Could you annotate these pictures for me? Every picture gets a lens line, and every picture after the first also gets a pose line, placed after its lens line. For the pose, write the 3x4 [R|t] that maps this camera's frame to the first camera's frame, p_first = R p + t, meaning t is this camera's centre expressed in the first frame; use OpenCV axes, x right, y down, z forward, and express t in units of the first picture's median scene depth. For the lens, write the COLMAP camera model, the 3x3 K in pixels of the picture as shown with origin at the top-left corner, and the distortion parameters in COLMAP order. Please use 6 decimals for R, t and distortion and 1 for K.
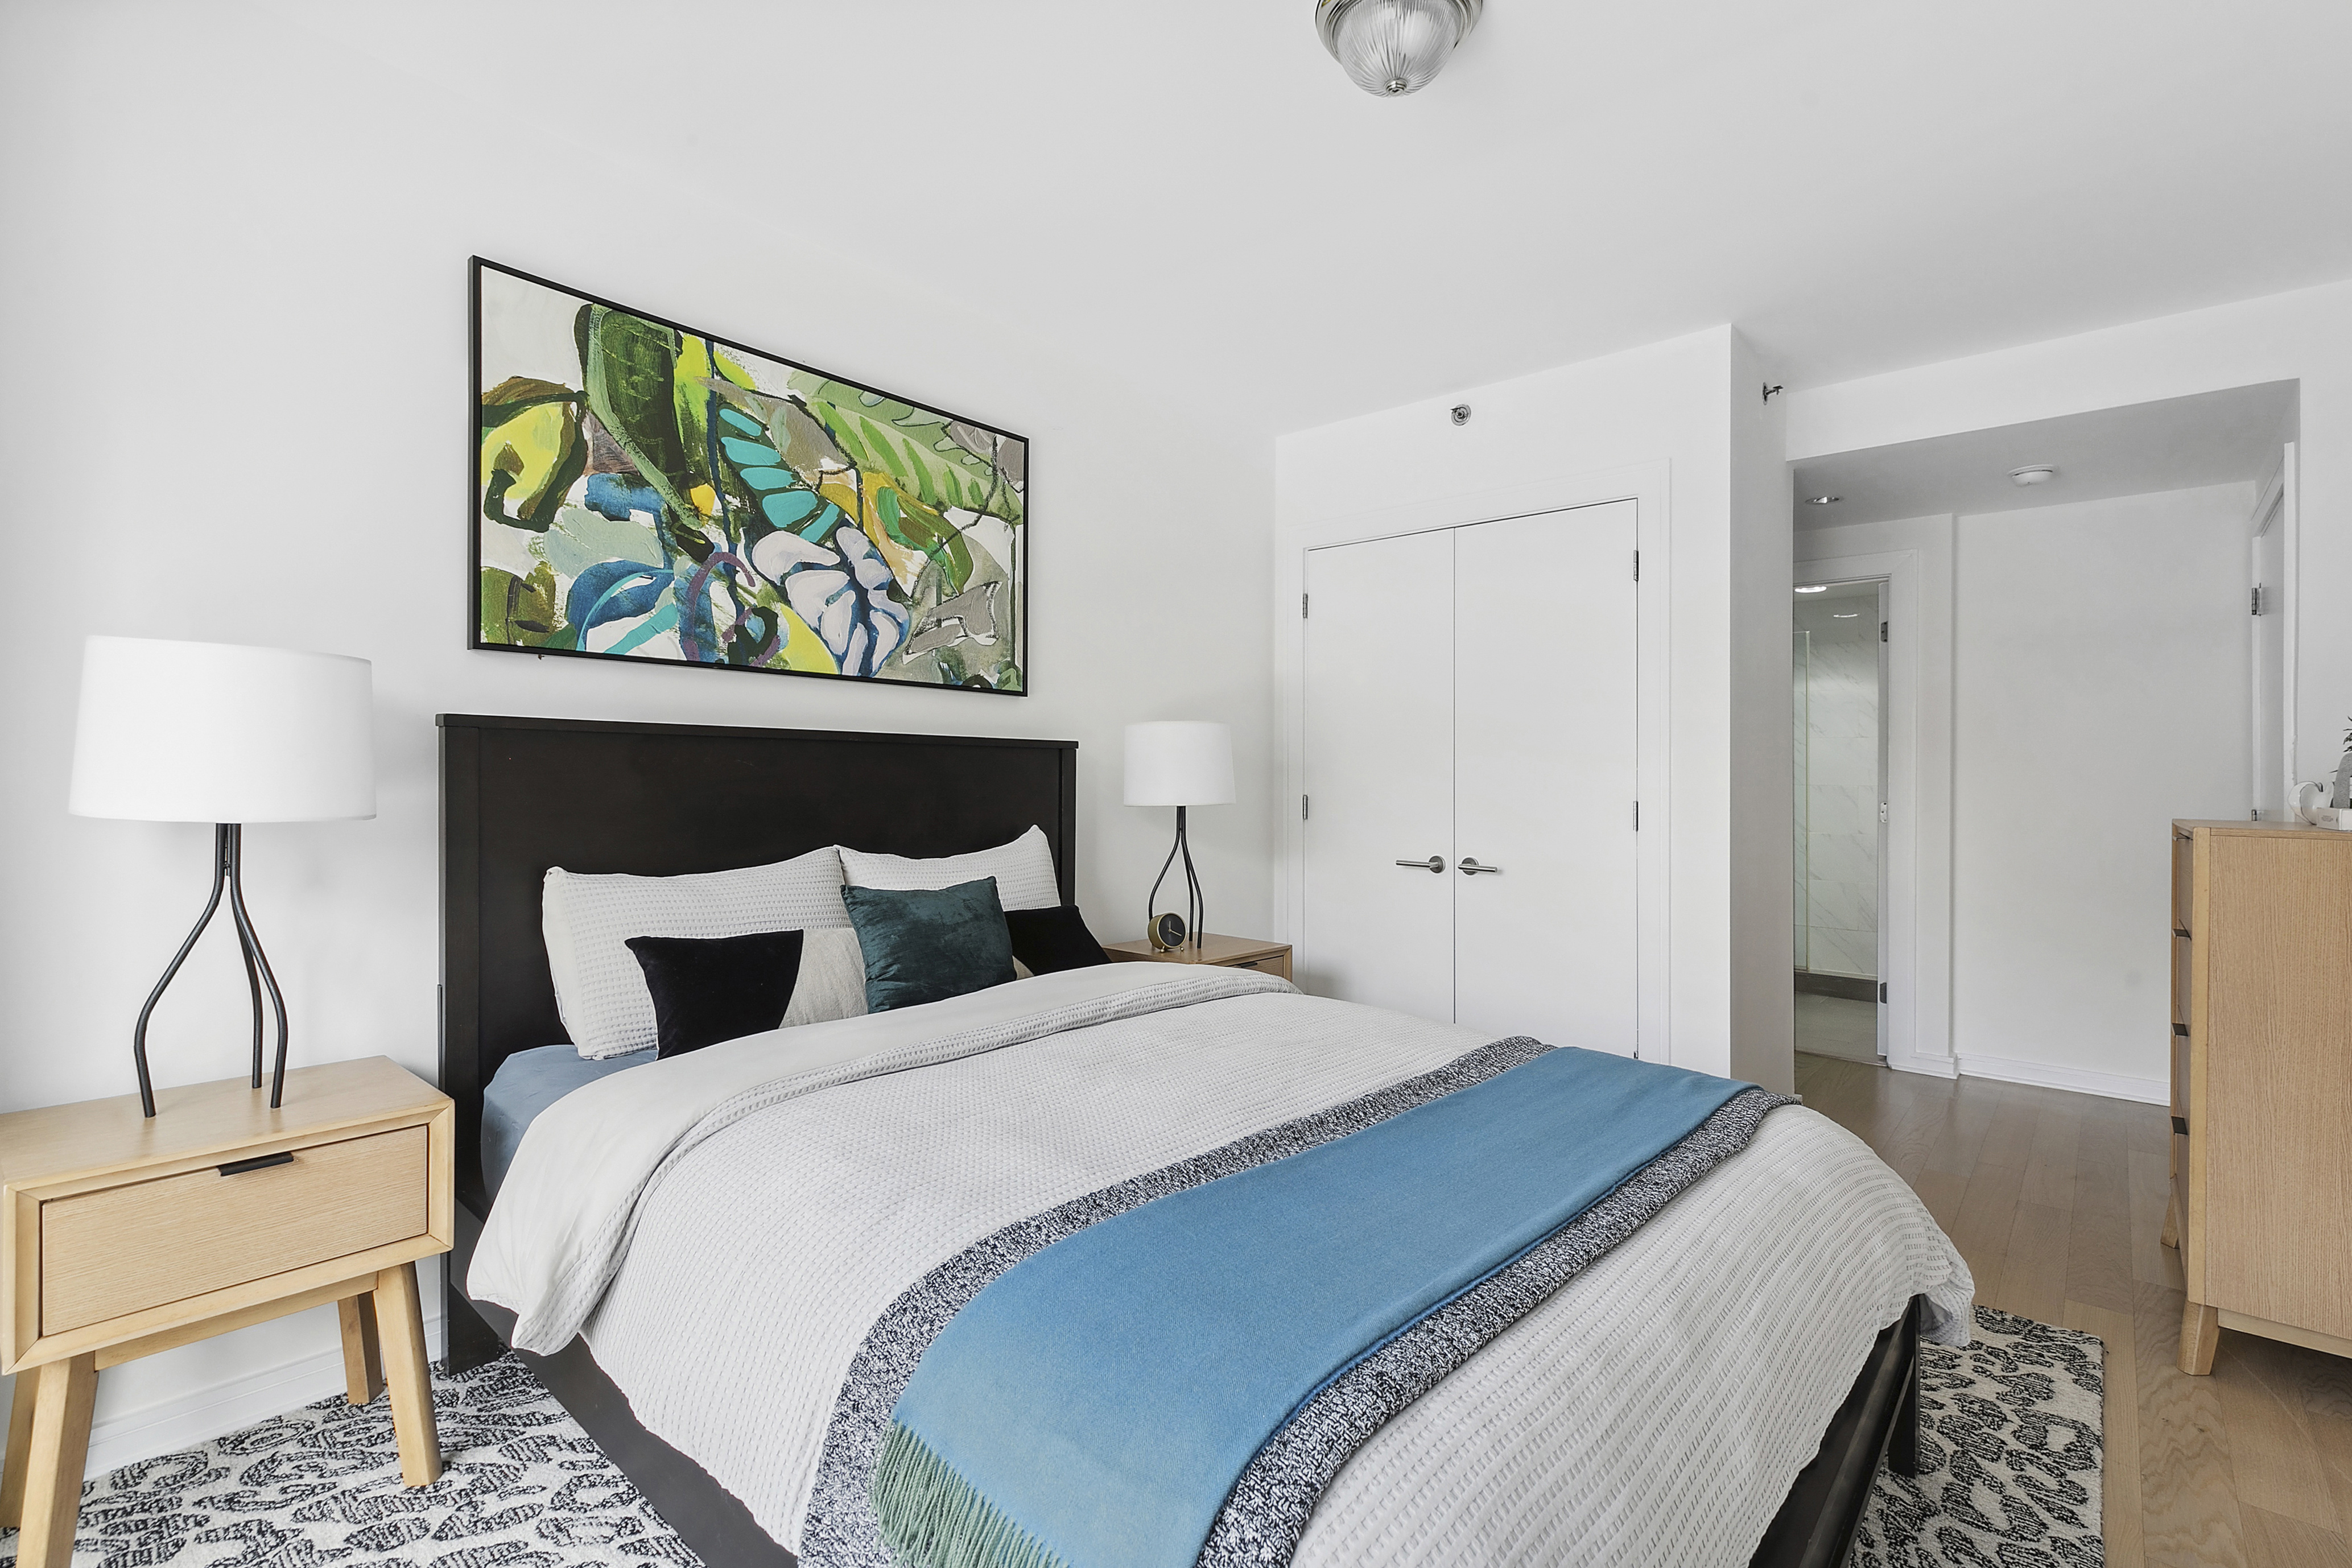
lens RADIAL K [[1072.5, 0, 1176.5], [0, 1072.5, 782.4], [0, 0, 1]] dist [-0.002382, -0.000243]
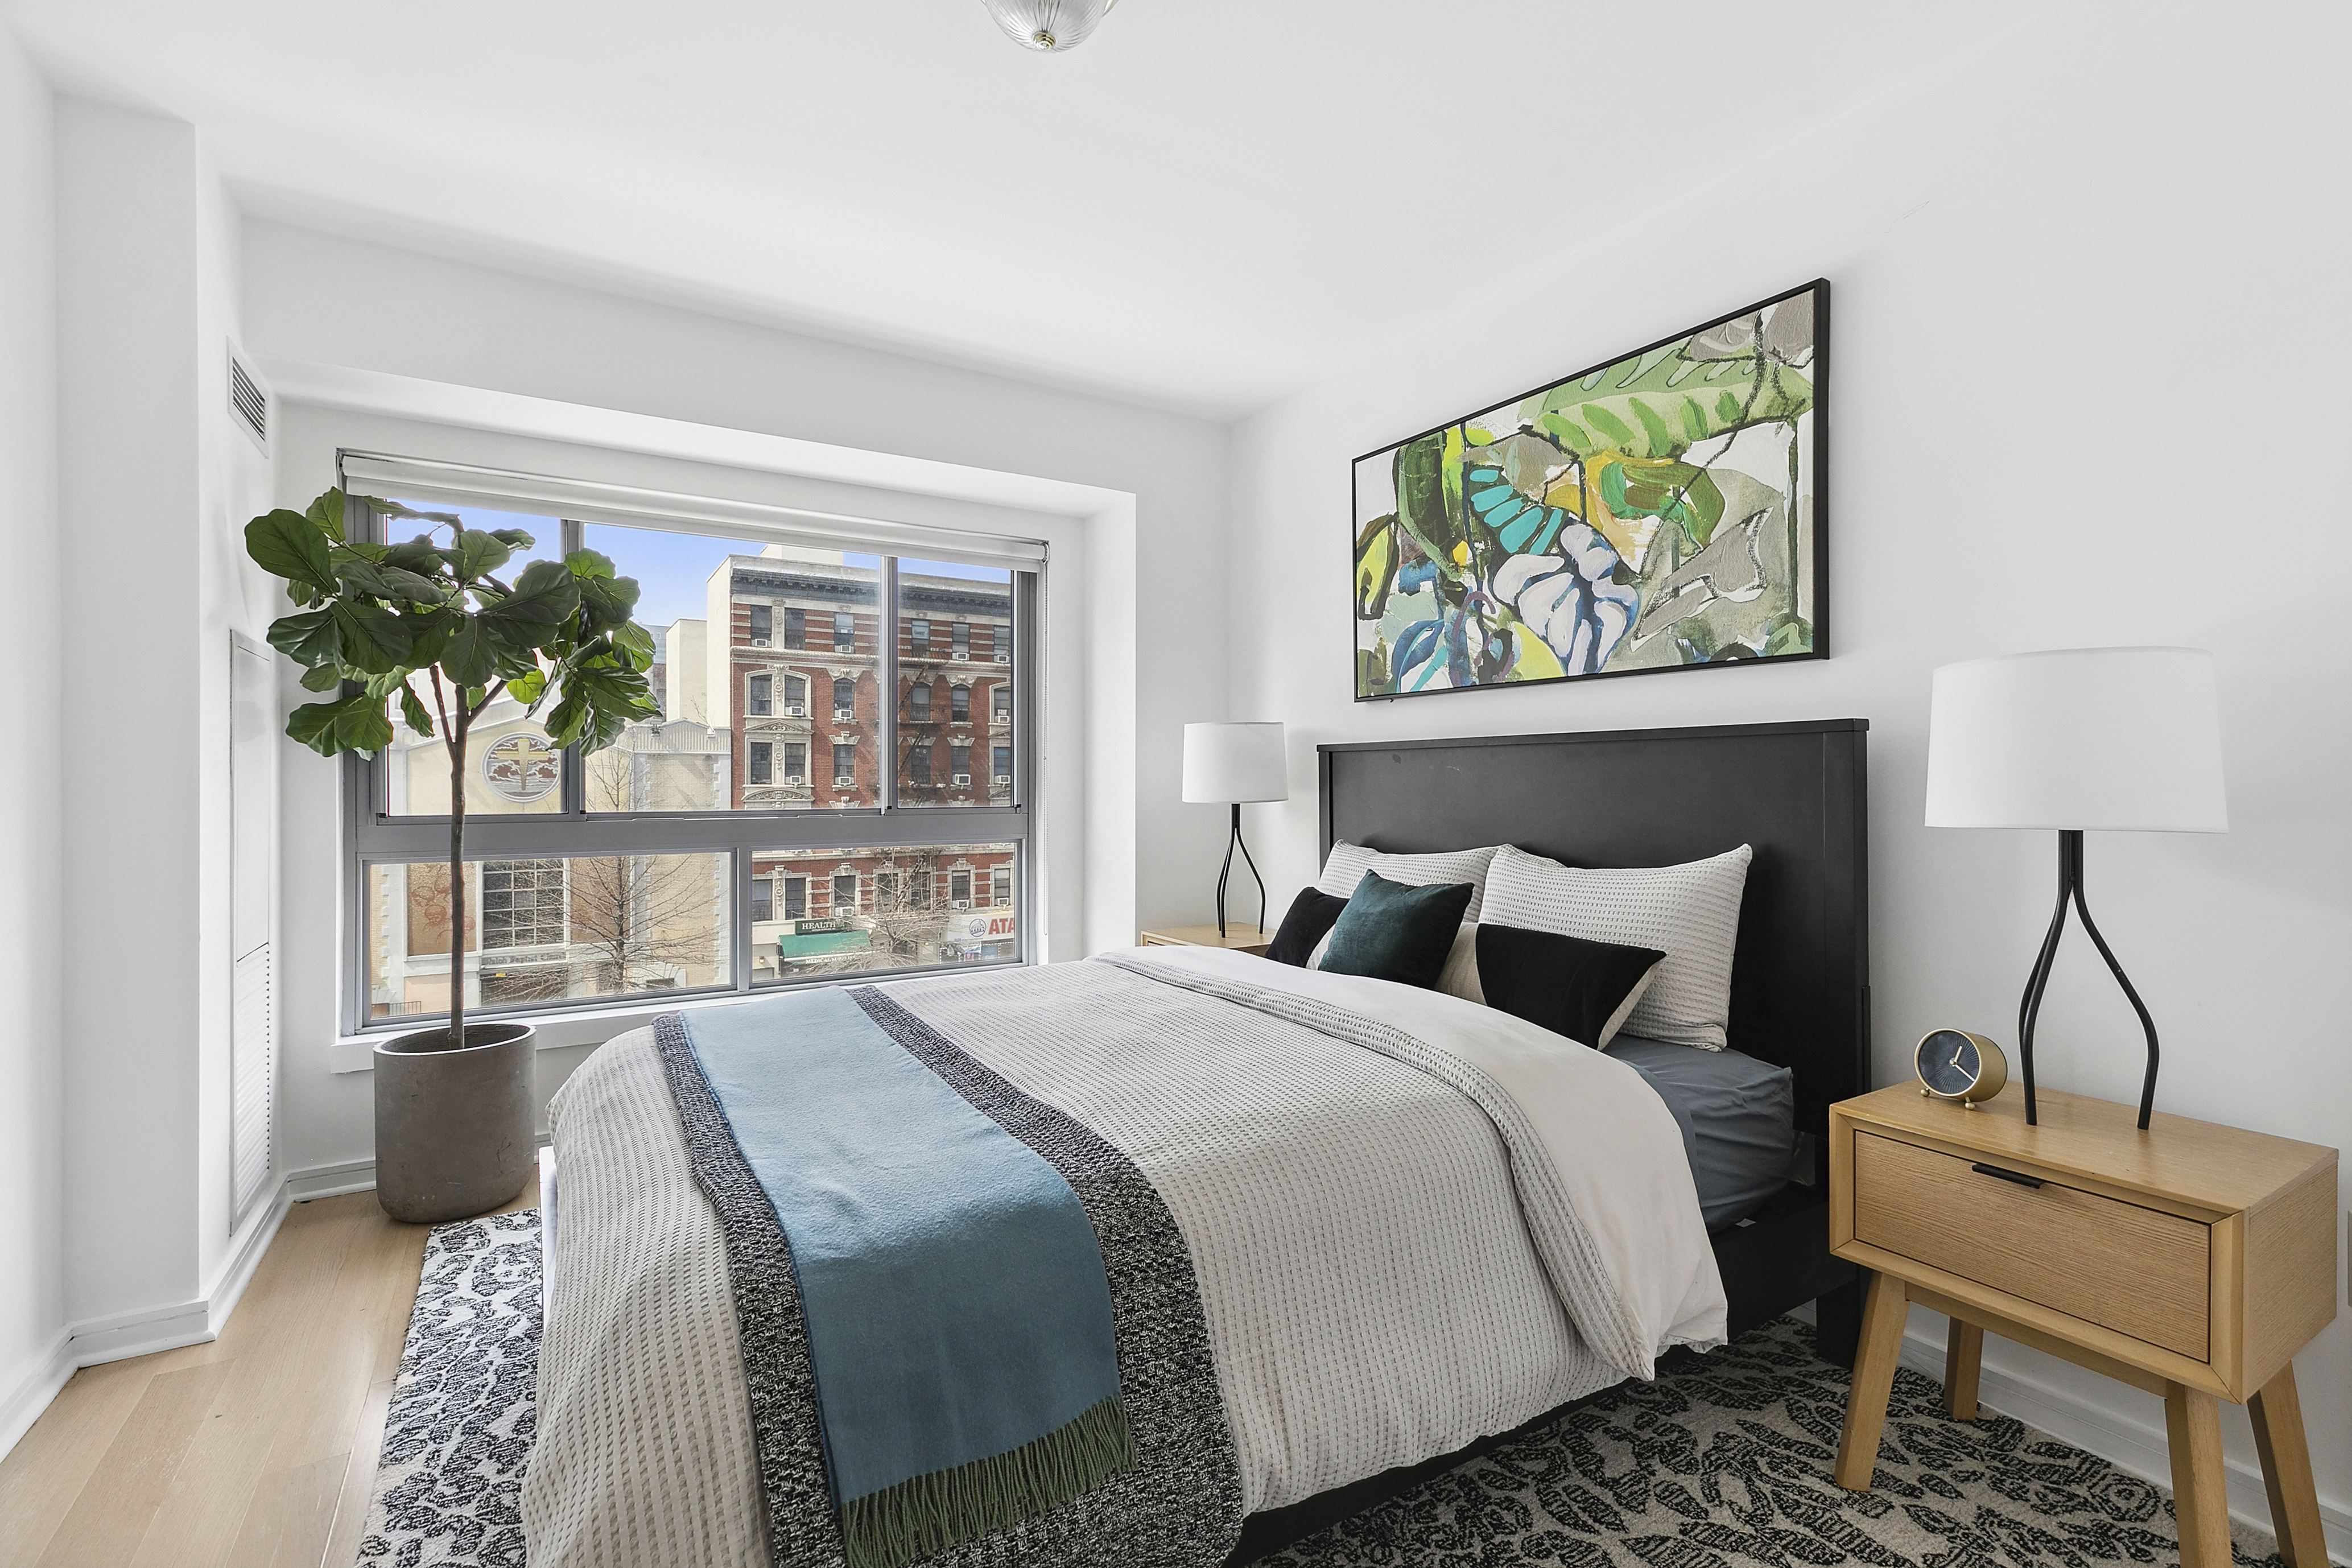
lens RADIAL K [[1072.5, 0, 1178.2], [0, 1072.5, 784.9], [0, 0, 1]] dist [-0.002382, -0.000243]
pose [[-0.313891, -0.002626, -0.949455, 0.764781], [-0.001803, 0.999996, -0.002169, 0.002815], [0.949457, 0.001031, -0.313895, 1.000009]]
